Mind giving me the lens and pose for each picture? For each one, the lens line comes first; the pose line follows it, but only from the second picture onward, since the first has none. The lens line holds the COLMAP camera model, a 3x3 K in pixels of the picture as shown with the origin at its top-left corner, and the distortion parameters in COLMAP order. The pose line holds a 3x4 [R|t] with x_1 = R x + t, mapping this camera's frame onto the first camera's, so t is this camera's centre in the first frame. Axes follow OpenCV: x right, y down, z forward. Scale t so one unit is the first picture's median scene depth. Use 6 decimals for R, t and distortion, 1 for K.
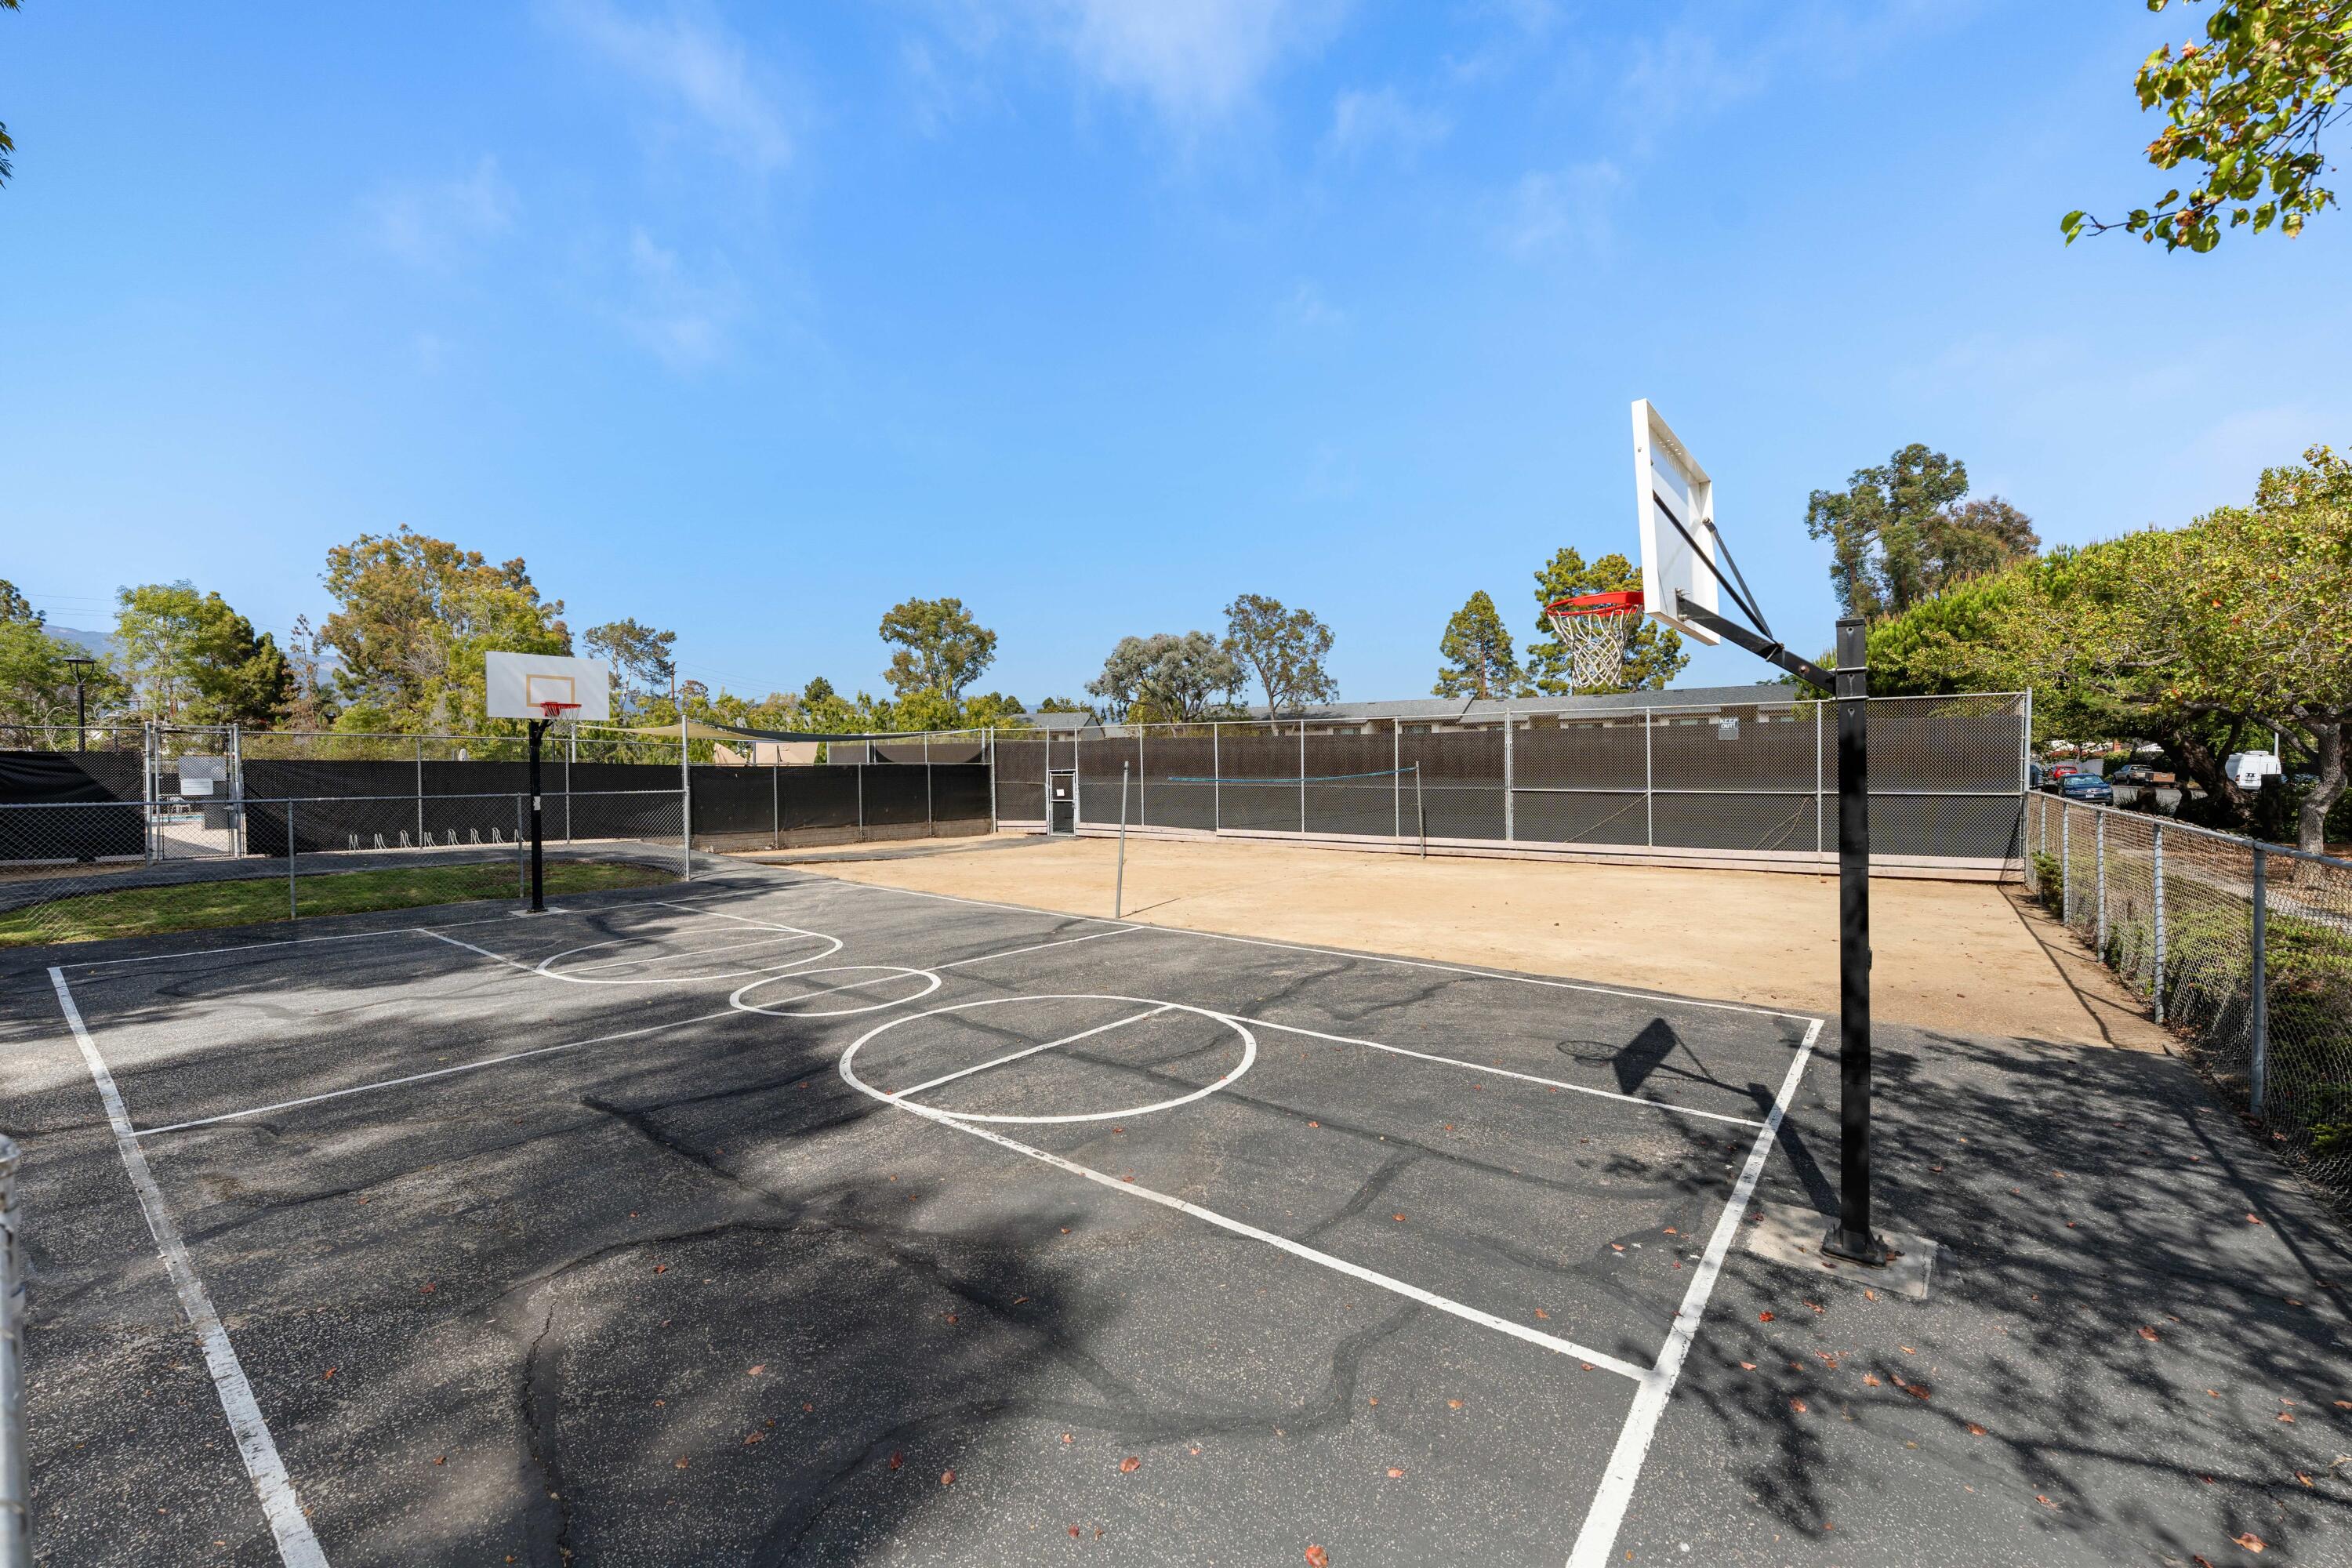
lens RADIAL K [[954.2, 0, 1178.6], [0, 954.2, 767.5], [0, 0, 1]] dist [-0.000995, -0.000377]
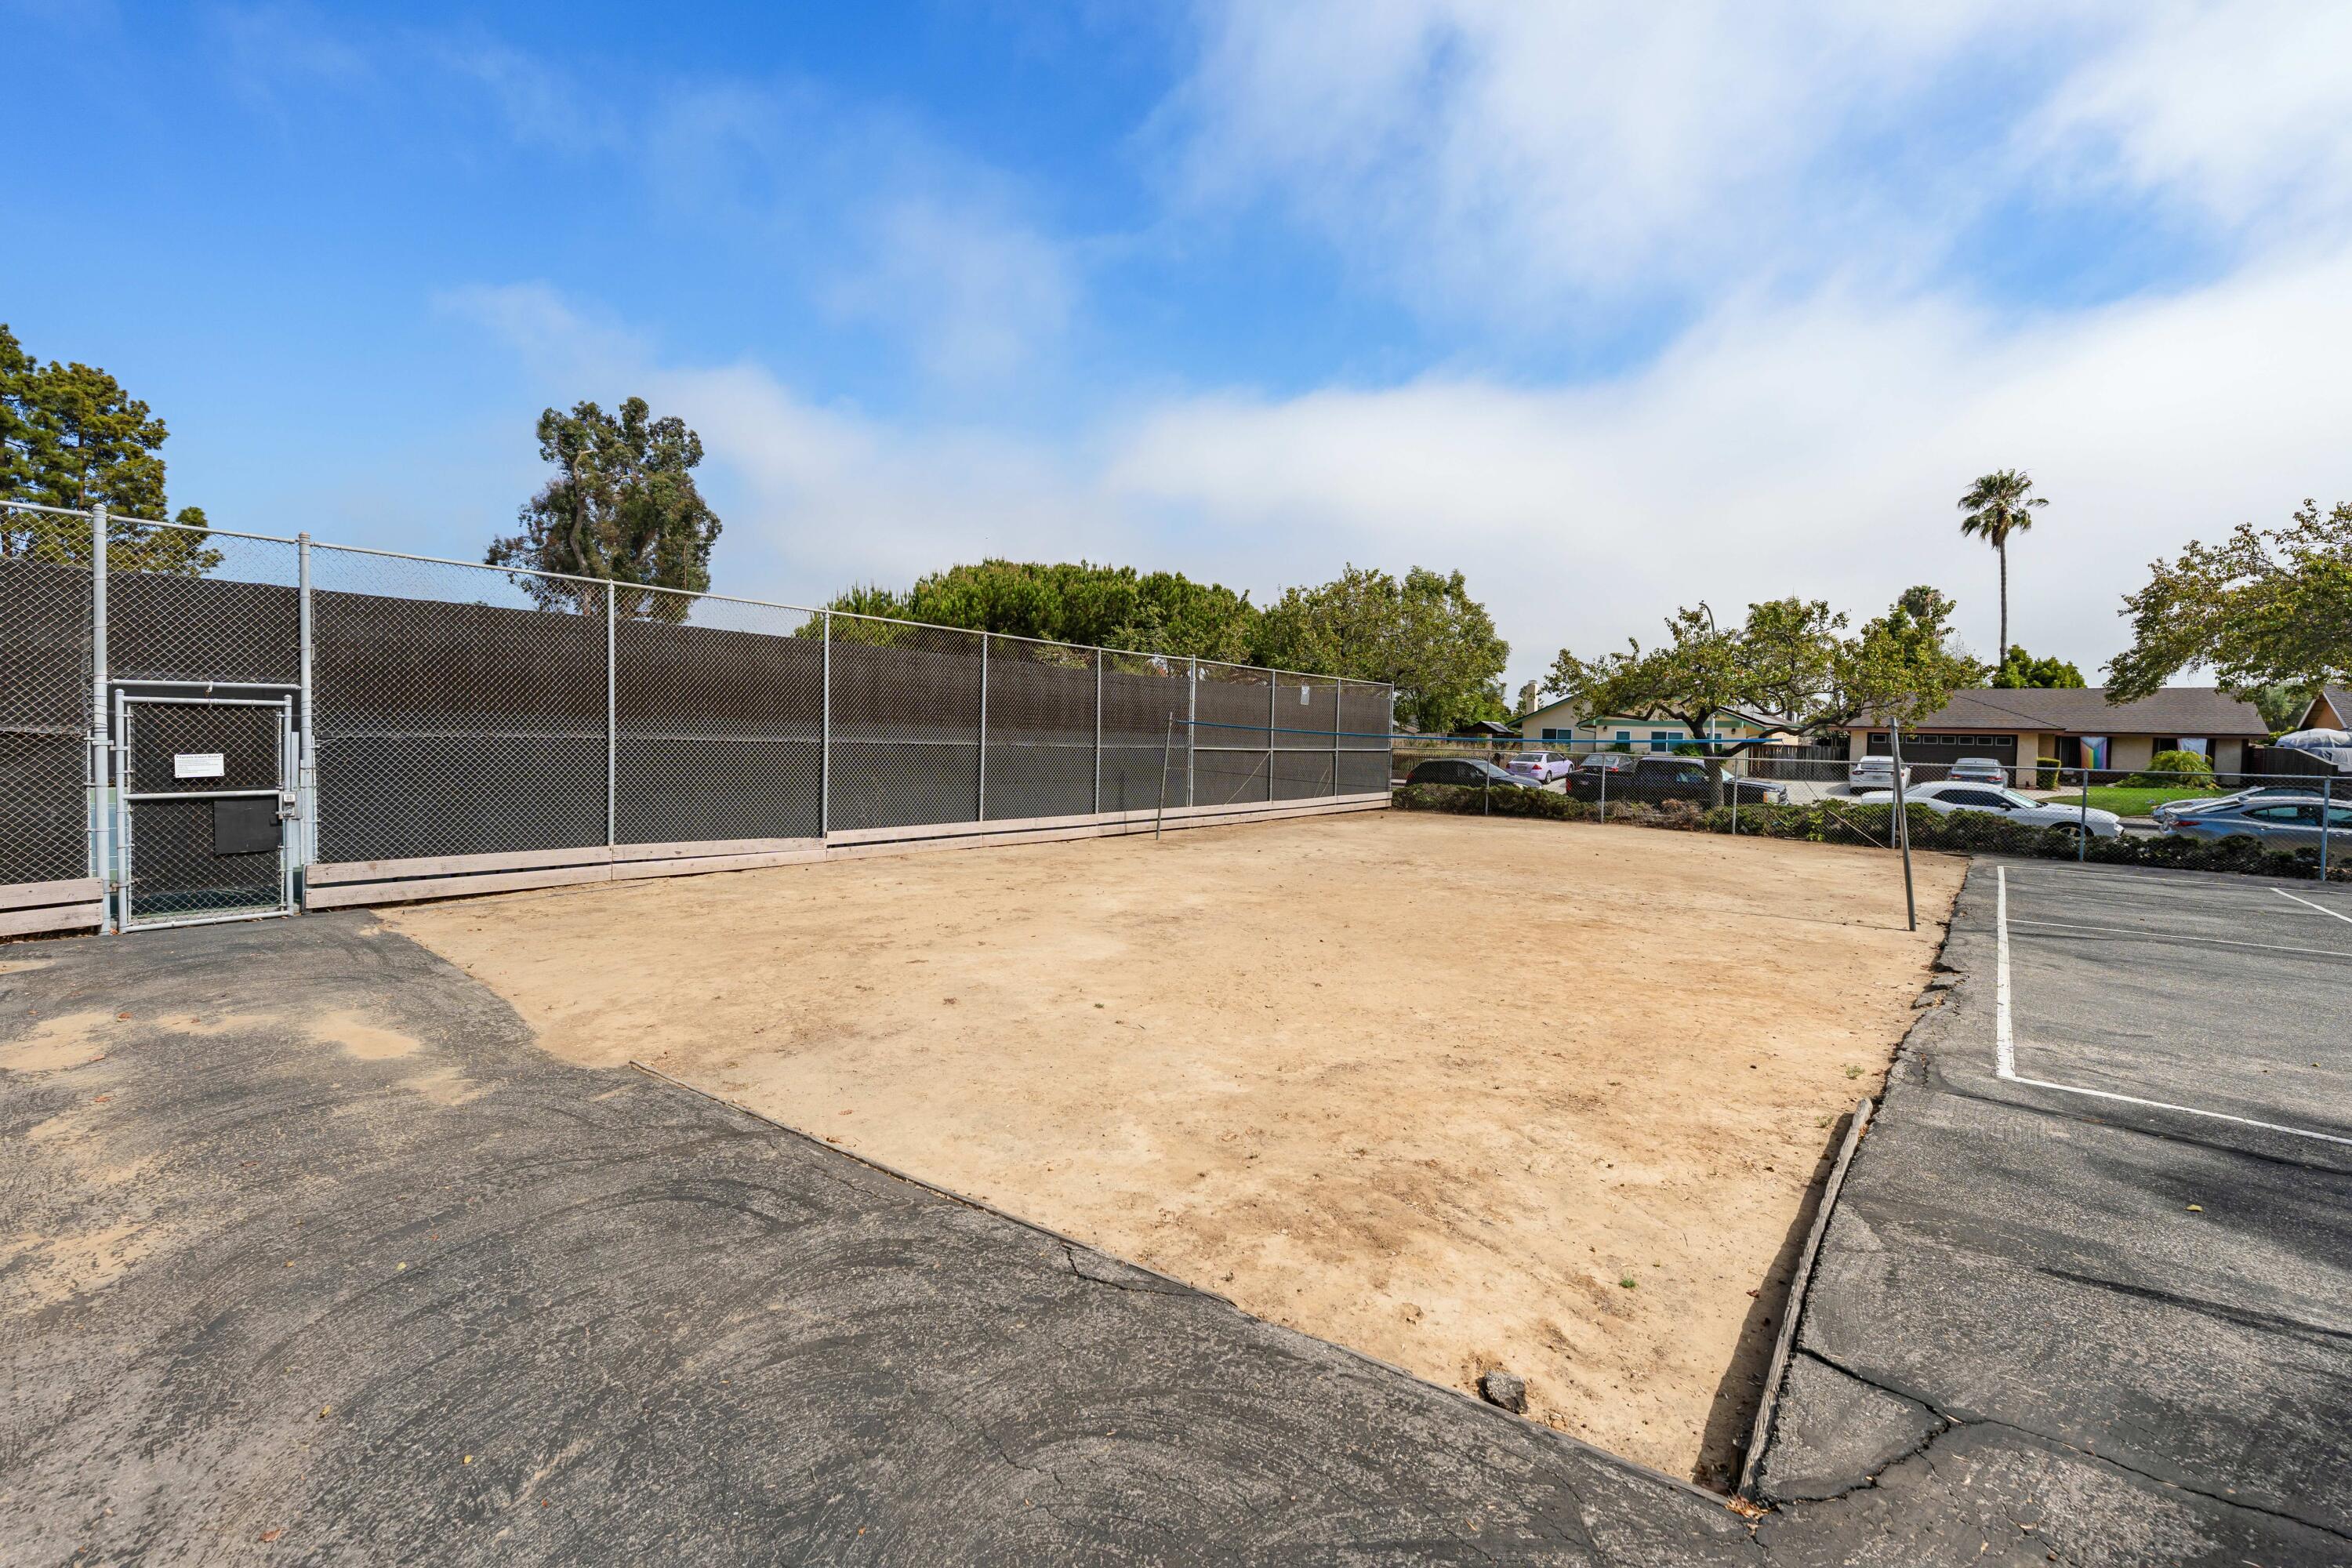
lens RADIAL K [[953.6, 0, 1121.0], [0, 953.6, 779.0], [0, 0, 1]] dist [0.016292, 0.000264]
pose [[0.084847, -0.040329, 0.995577, -0.221152], [-0.025813, 0.998756, 0.042657, 0.006934], [-0.996060, -0.029319, 0.083701, 0.422054]]
